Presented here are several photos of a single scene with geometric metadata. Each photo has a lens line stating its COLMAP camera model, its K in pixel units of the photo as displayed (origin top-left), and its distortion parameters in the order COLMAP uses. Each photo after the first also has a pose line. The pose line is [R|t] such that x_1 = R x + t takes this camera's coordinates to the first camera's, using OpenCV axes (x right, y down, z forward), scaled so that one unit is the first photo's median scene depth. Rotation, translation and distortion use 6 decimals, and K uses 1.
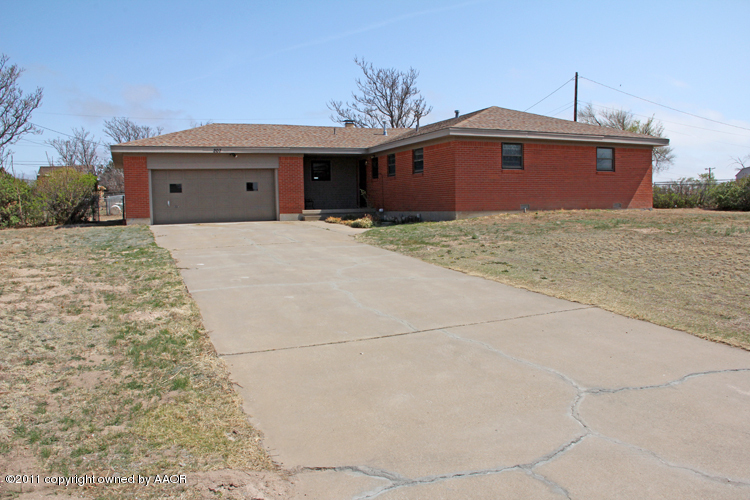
lens RADIAL K [[624.7, 0, 377.9], [0, 624.7, 262.8], [0, 0, 1]] dist [-0.177670, 0.150428]
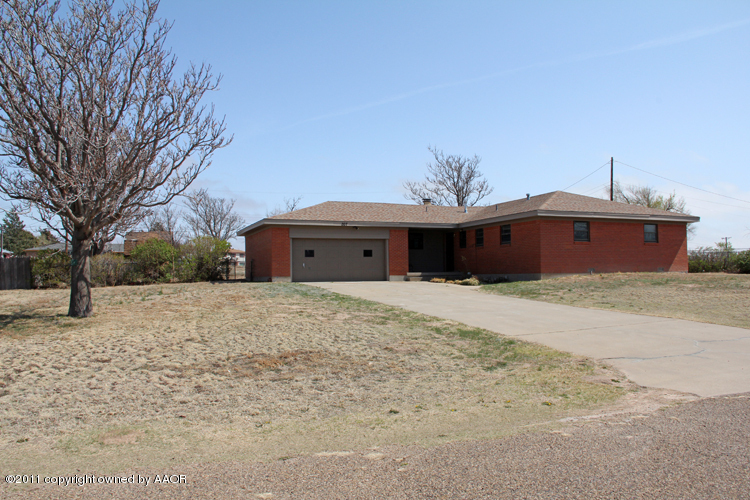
lens RADIAL K [[624.7, 0, 377.9], [0, 624.7, 262.8], [0, 0, 1]] dist [-0.177670, 0.150428]
pose [[0.999711, 0.007428, -0.022848, -0.154238], [-0.009900, 0.993879, -0.110026, 0.034152], [0.021890, 0.110221, 0.993666, -0.246383]]
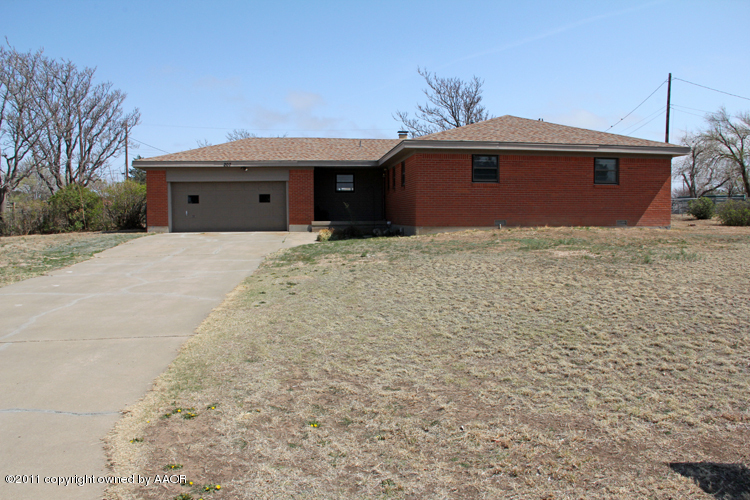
lens RADIAL K [[624.7, 0, 377.9], [0, 624.7, 262.8], [0, 0, 1]] dist [-0.177670, 0.150428]
pose [[0.959859, 0.036271, -0.278127, 0.277736], [-0.039473, 0.999203, -0.005919, -0.014801], [0.277691, 0.016660, 0.960526, 0.042746]]
